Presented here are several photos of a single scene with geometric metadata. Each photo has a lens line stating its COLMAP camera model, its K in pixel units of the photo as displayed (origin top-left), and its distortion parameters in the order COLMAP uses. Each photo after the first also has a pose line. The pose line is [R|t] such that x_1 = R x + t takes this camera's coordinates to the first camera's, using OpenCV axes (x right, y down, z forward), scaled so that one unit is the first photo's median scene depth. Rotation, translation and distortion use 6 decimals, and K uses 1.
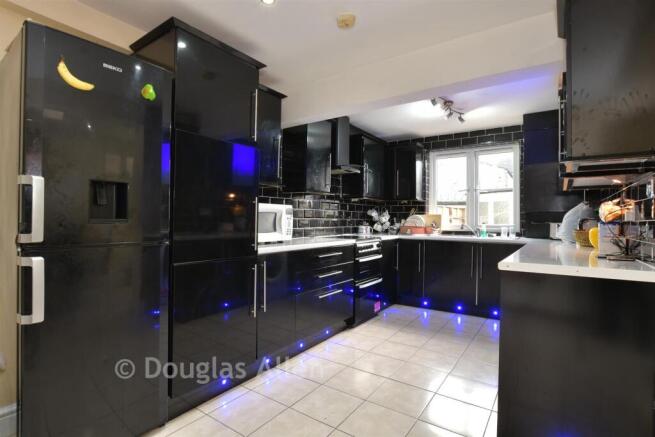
lens RADIAL K [[327.3, 0, 327.5], [0, 327.3, 218.5], [0, 0, 1]] dist [-0.027468, -0.000041]
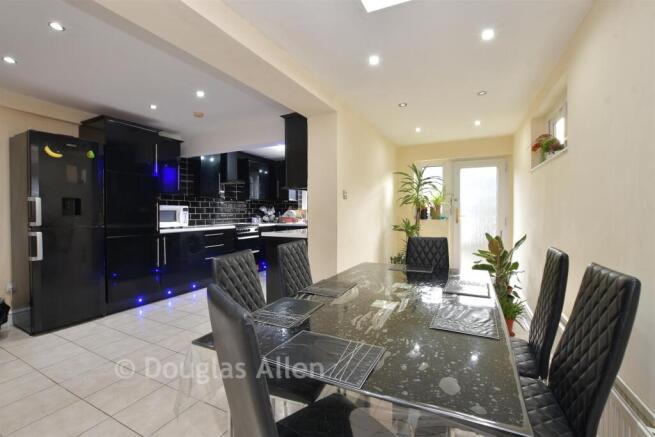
lens RADIAL K [[286.9, 0, 327.5], [0, 286.9, 218.5], [0, 0, 1]] dist [-0.040443, 0.008291]
pose [[0.987340, -0.012224, 0.158146, 0.320064], [0.008436, 0.999662, 0.024601, -0.004102], [-0.158393, -0.022956, 0.987109, -0.496109]]
